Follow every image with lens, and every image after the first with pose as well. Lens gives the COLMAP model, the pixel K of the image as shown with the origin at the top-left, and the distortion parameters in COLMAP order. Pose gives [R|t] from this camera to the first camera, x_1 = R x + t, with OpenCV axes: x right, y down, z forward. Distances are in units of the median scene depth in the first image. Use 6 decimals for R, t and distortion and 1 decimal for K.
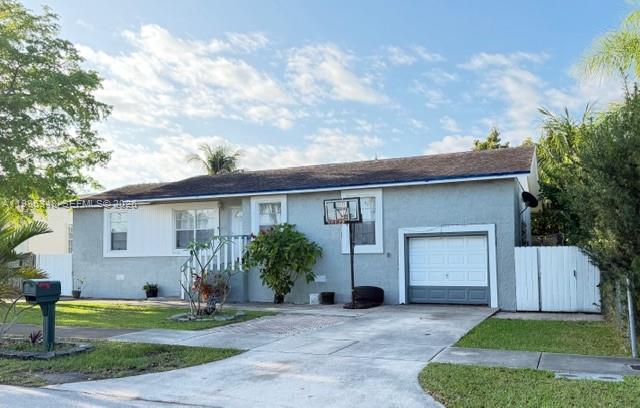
lens RADIAL K [[563.4, 0, 316.7], [0, 563.4, 231.8], [0, 0, 1]] dist [0.019030, -0.000323]
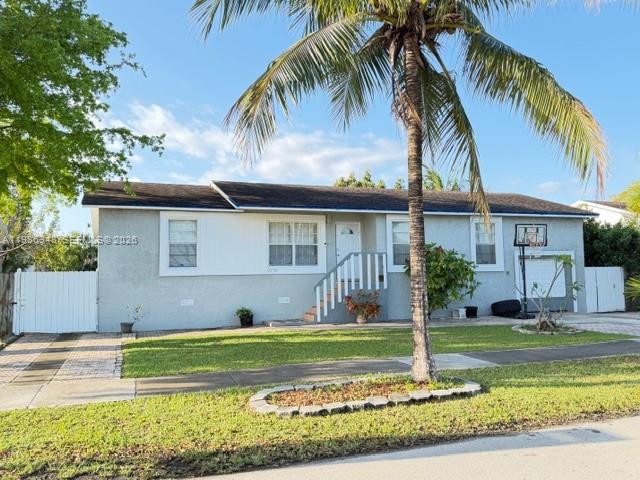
lens RADIAL K [[547.0, 0, 320.0], [0, 547.0, 240.0], [0, 0, 1]] dist [0.138319, -0.262725]
pose [[0.717602, 0.045110, 0.694991, -1.031925], [-0.024721, 0.998921, -0.039311, 0.028729], [-0.696015, 0.011029, 0.717943, 0.453053]]
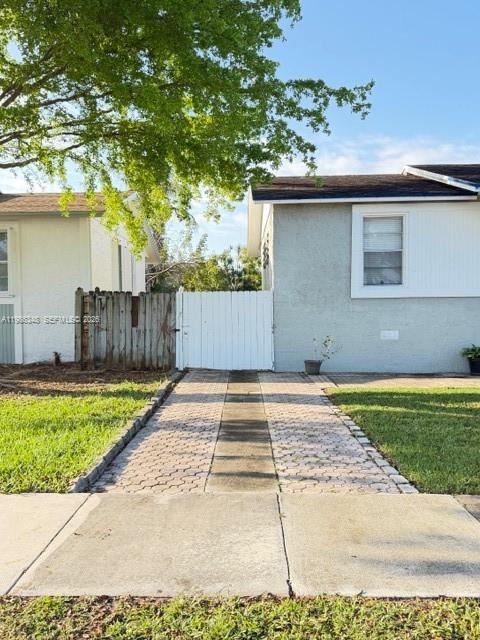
lens RADIAL K [[570.6, 0, 224.5], [0, 570.6, 320.7], [0, 0, 1]] dist [0.082406, -0.131959]
pose [[0.921003, -0.003687, 0.389539, -0.982553], [-0.020981, 0.998034, 0.059052, 0.051903], [-0.388991, -0.062560, 0.919115, 0.762455]]
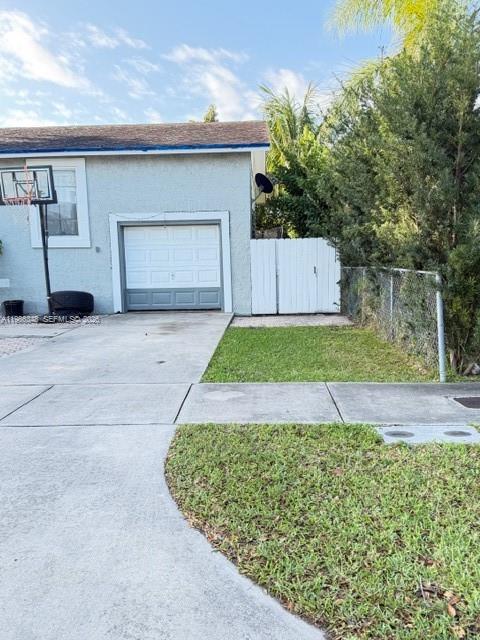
lens RADIAL K [[547.0, 0, 236.8], [0, 547.0, 329.4], [0, 0, 1]] dist [0.138319, -0.262725]
pose [[0.931024, -0.056535, 0.360553, 0.028198], [-0.008150, 0.984462, 0.175409, 0.015396], [-0.364868, -0.166249, 0.916097, 0.231900]]
